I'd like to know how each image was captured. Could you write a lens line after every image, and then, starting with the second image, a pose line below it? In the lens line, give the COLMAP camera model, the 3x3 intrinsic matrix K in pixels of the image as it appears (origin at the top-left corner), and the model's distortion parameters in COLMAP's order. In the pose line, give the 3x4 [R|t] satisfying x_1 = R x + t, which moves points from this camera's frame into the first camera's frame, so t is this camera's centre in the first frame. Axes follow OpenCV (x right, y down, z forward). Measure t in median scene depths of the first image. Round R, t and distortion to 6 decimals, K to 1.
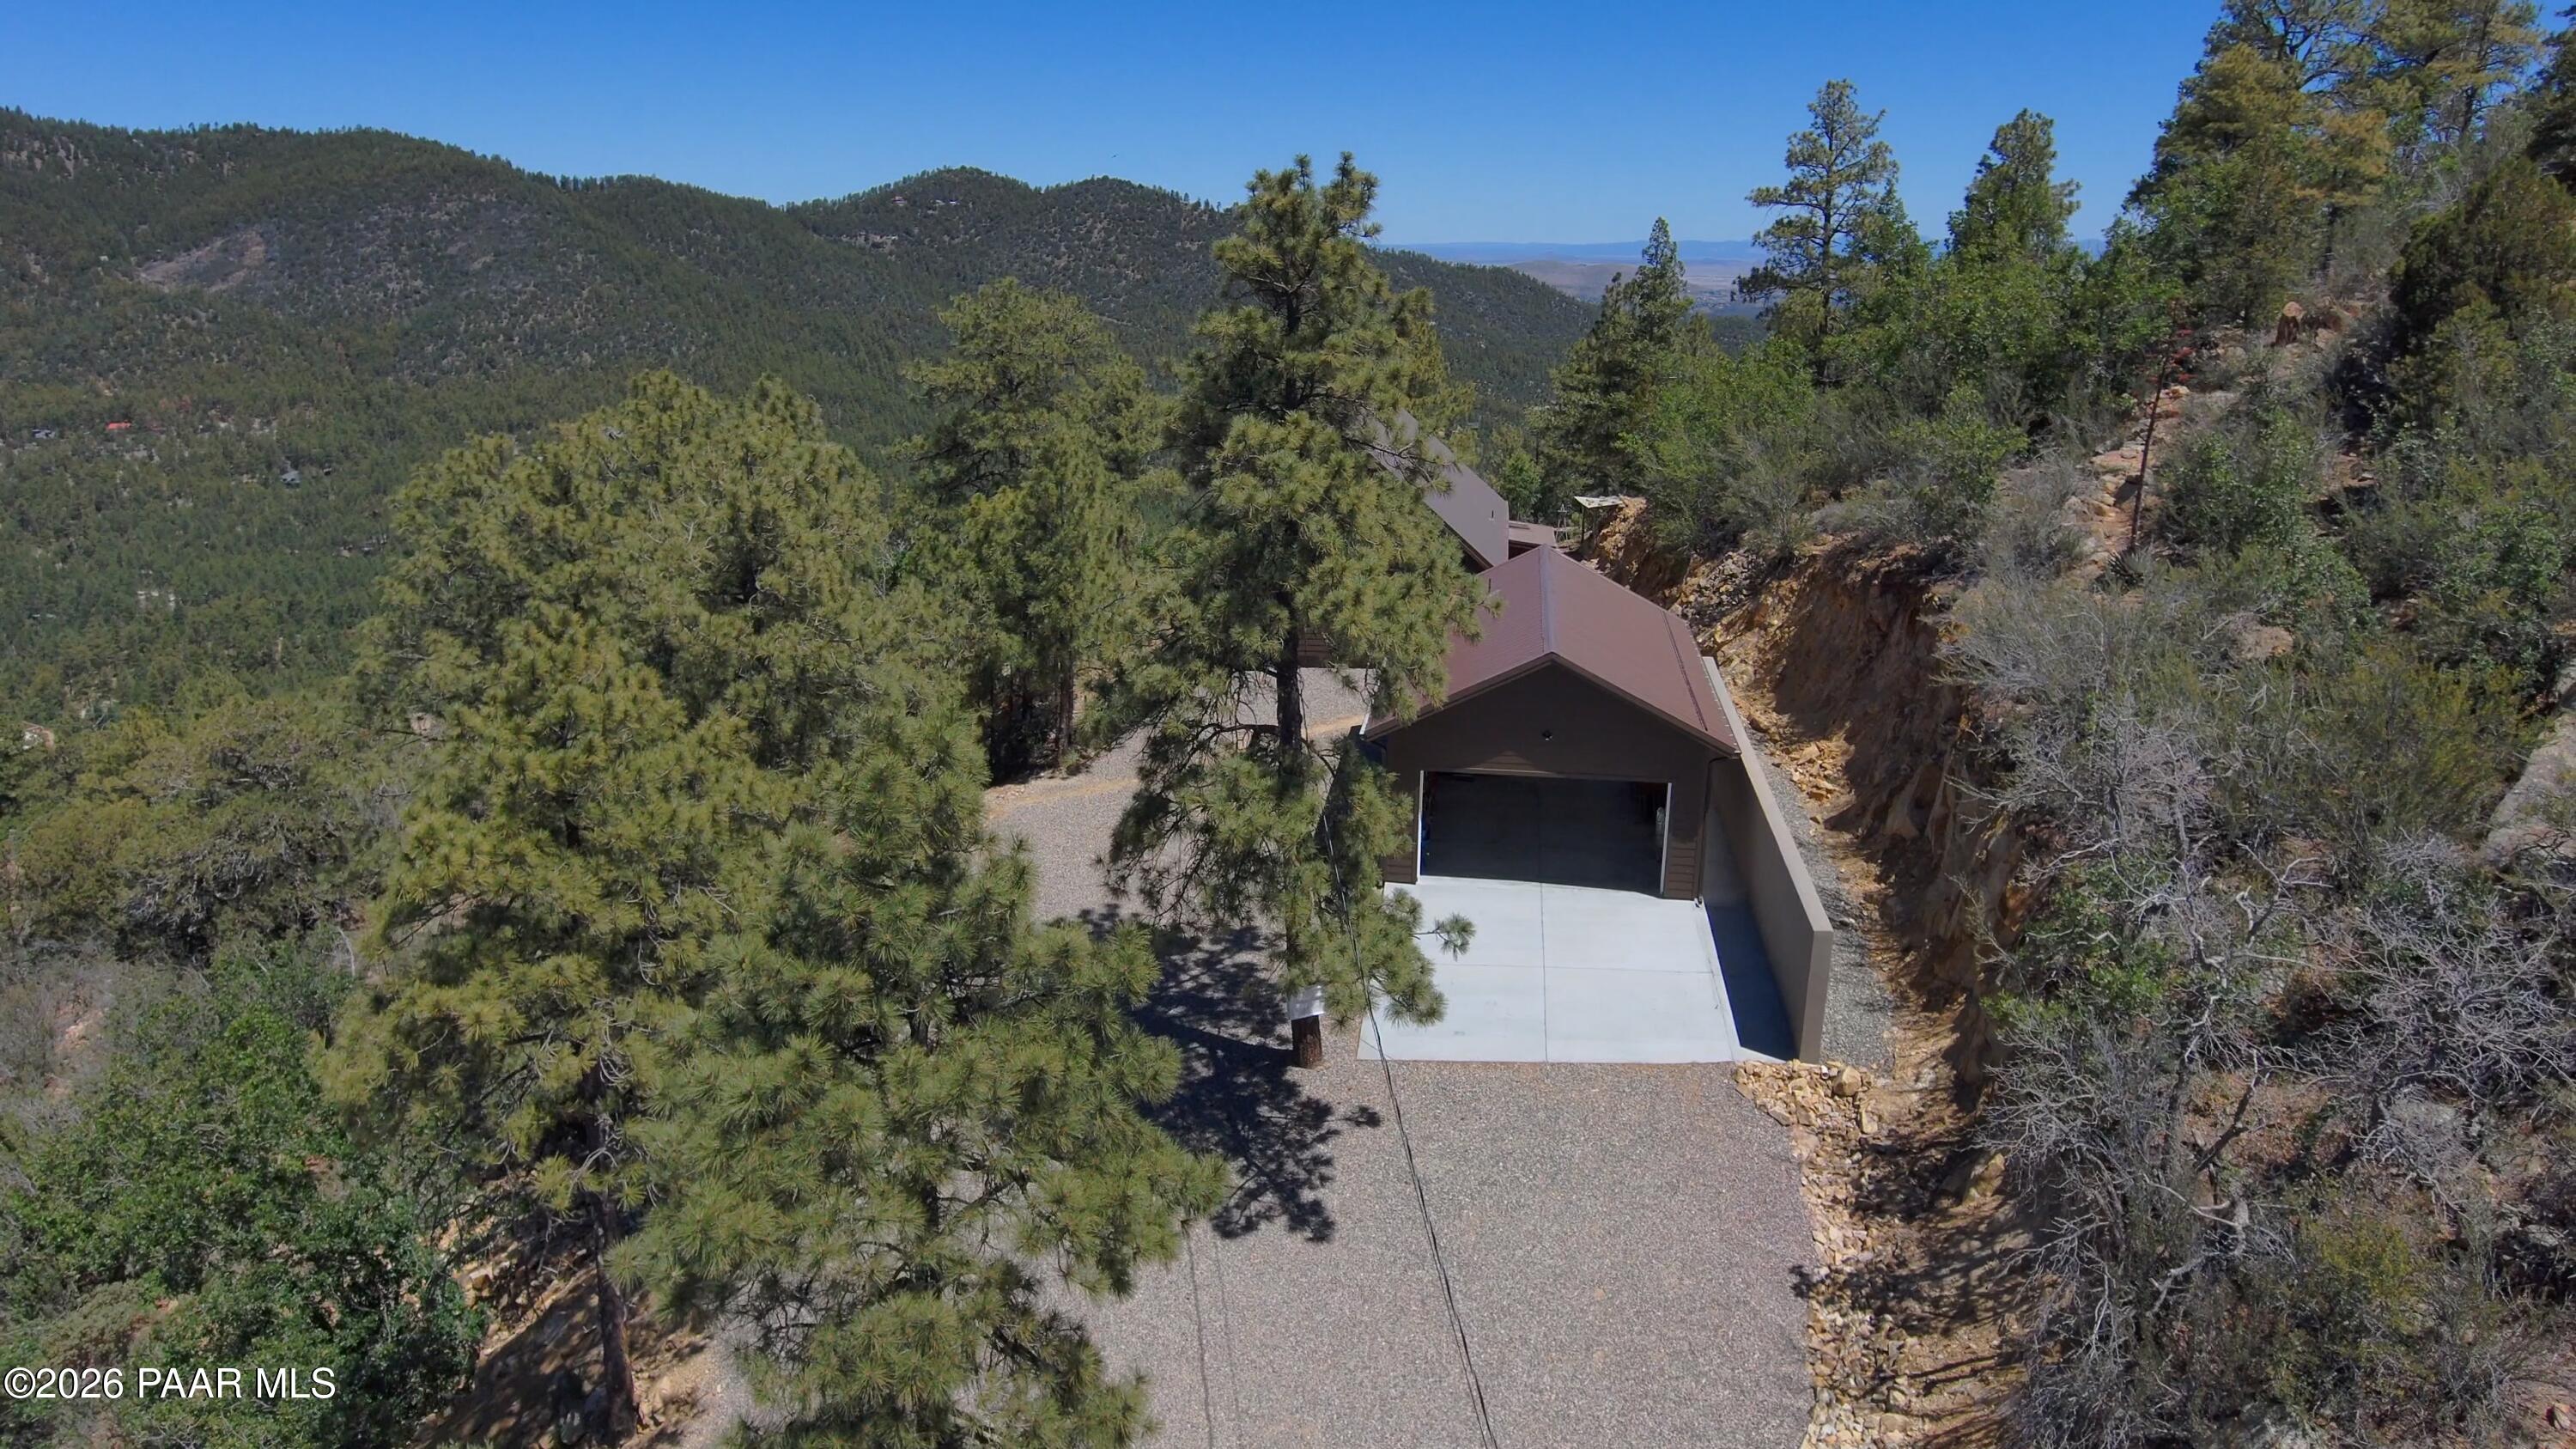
lens RADIAL K [[1623.6, 0, 1296.6], [0, 1623.6, 689.4], [0, 0, 1]] dist [-0.004438, 0.001079]
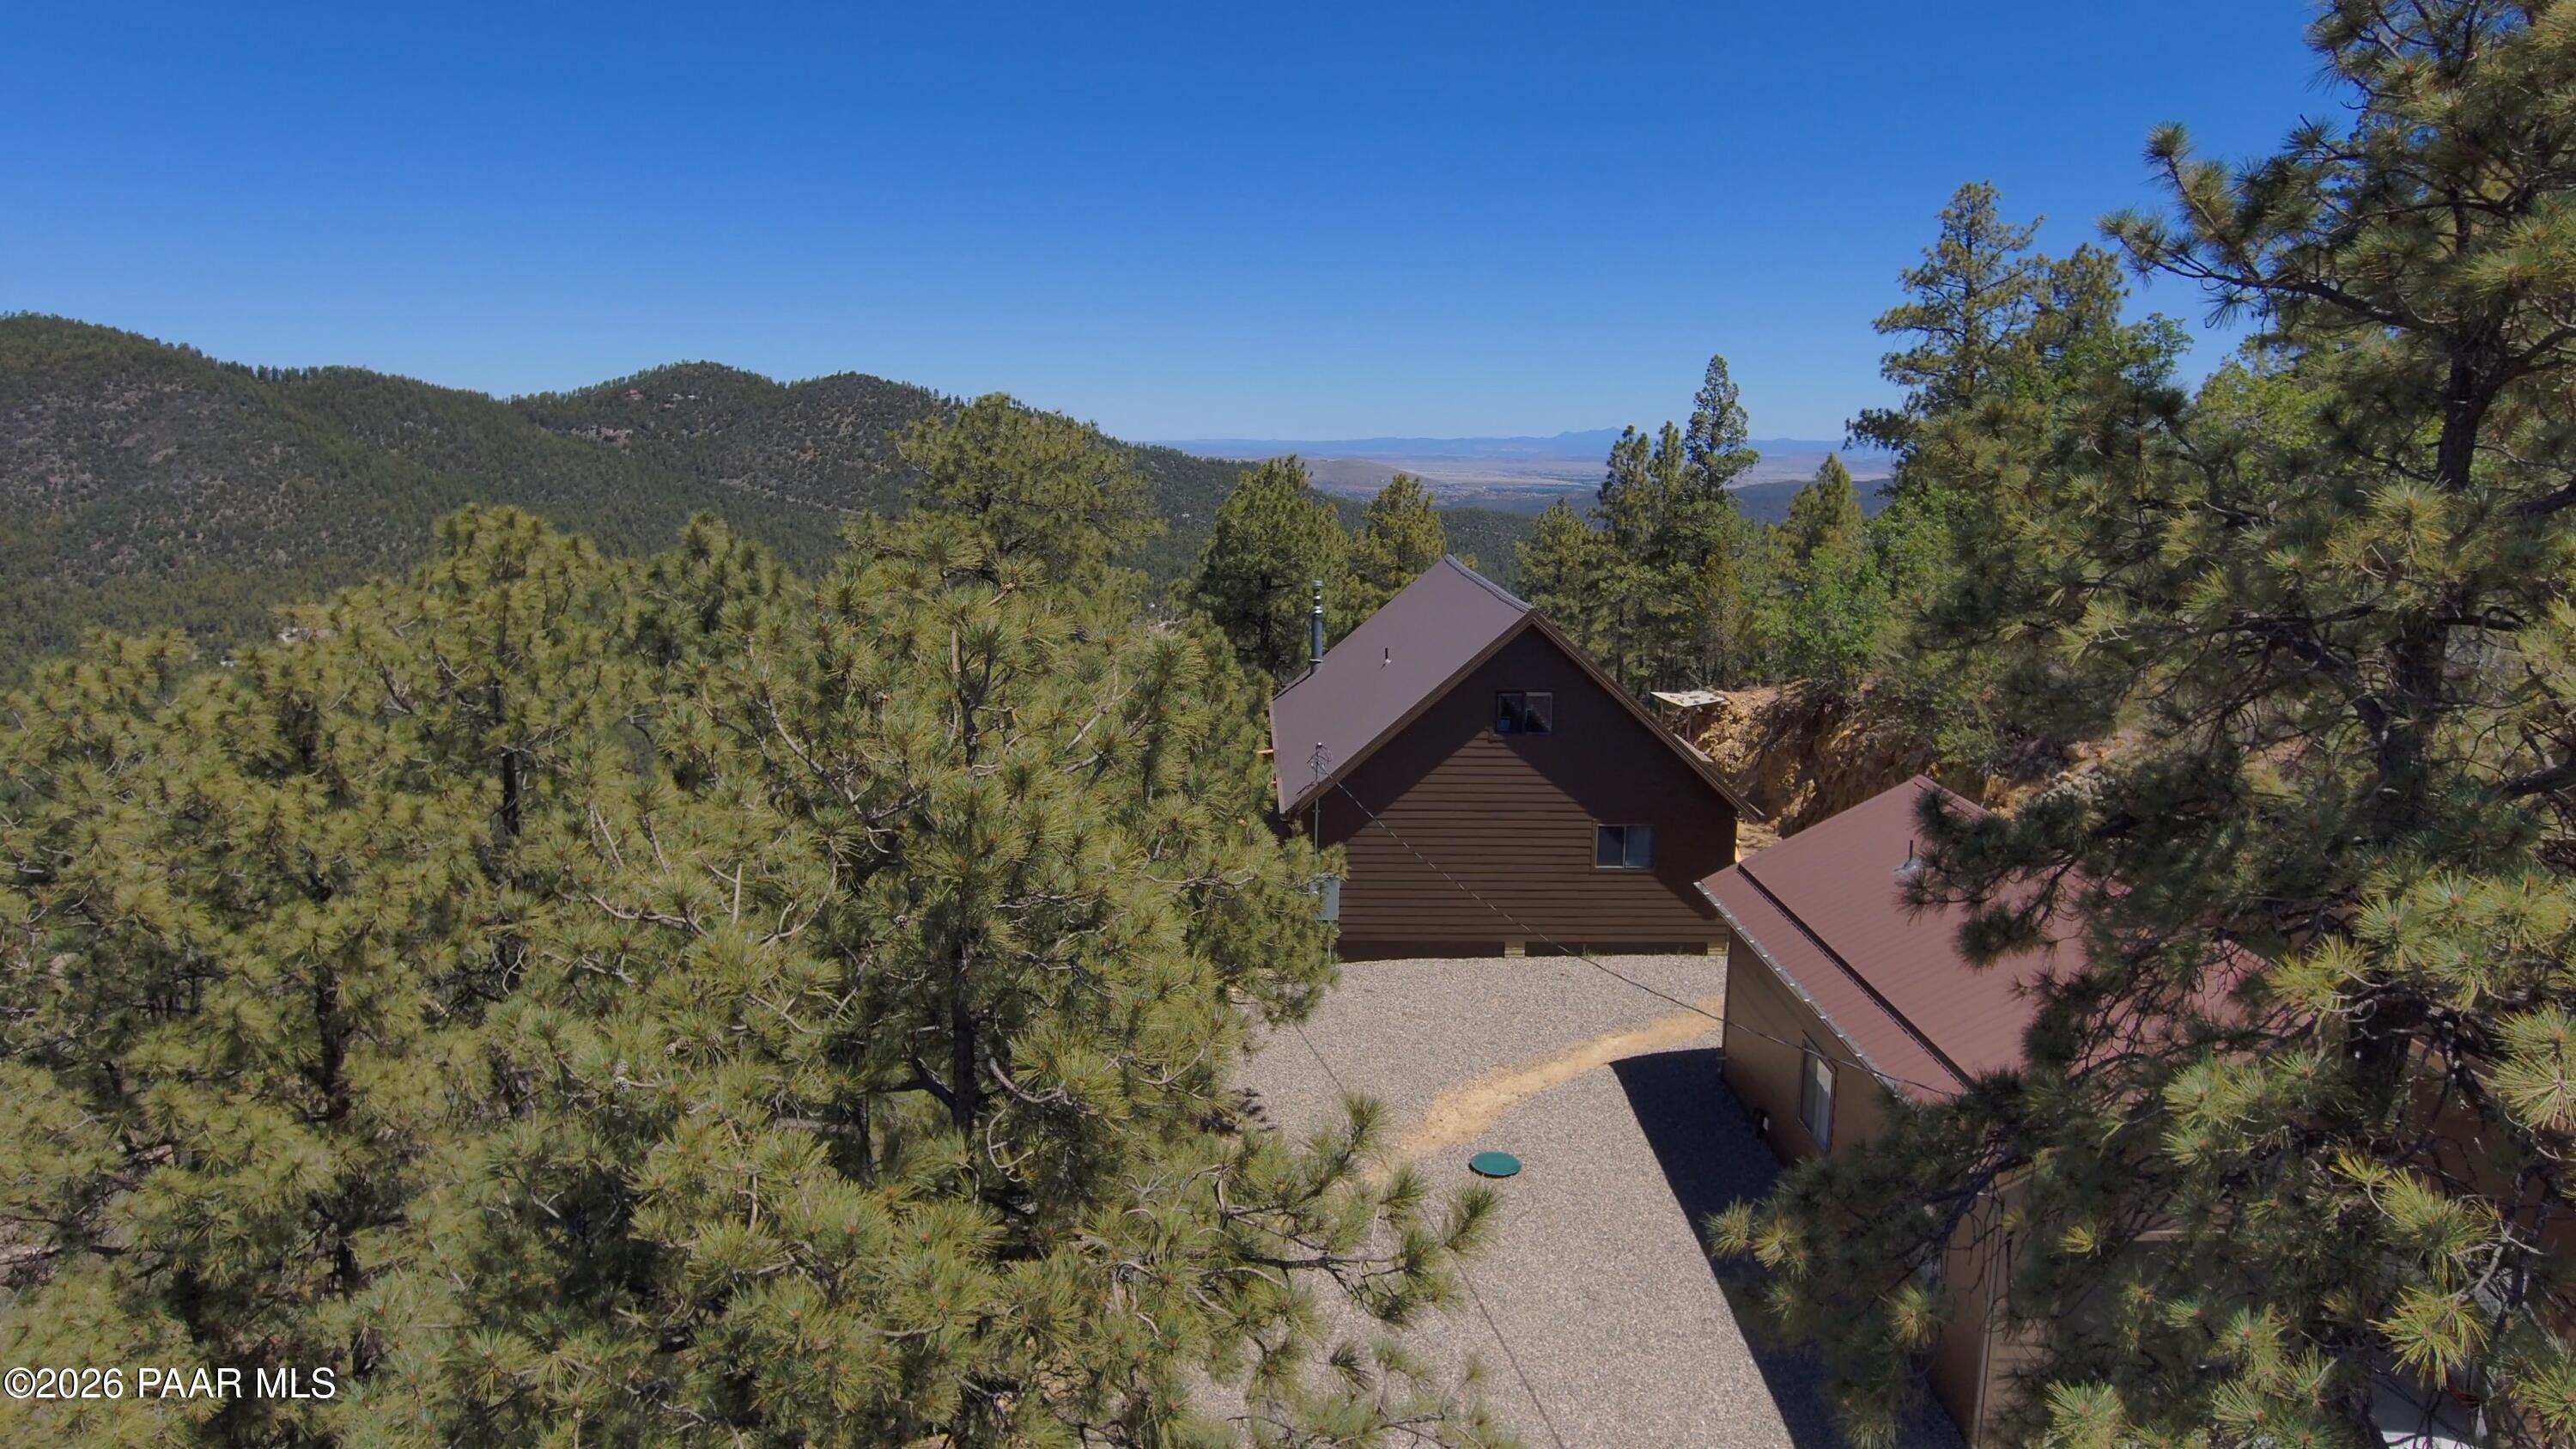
lens RADIAL K [[1623.6, 0, 1296.6], [0, 1623.6, 689.4], [0, 0, 1]] dist [-0.004438, 0.001079]
pose [[0.988270, -0.019818, 0.151423, -0.118897], [0.037186, 0.992928, -0.112743, -0.037565], [-0.148118, 0.117051, 0.982018, 0.247226]]
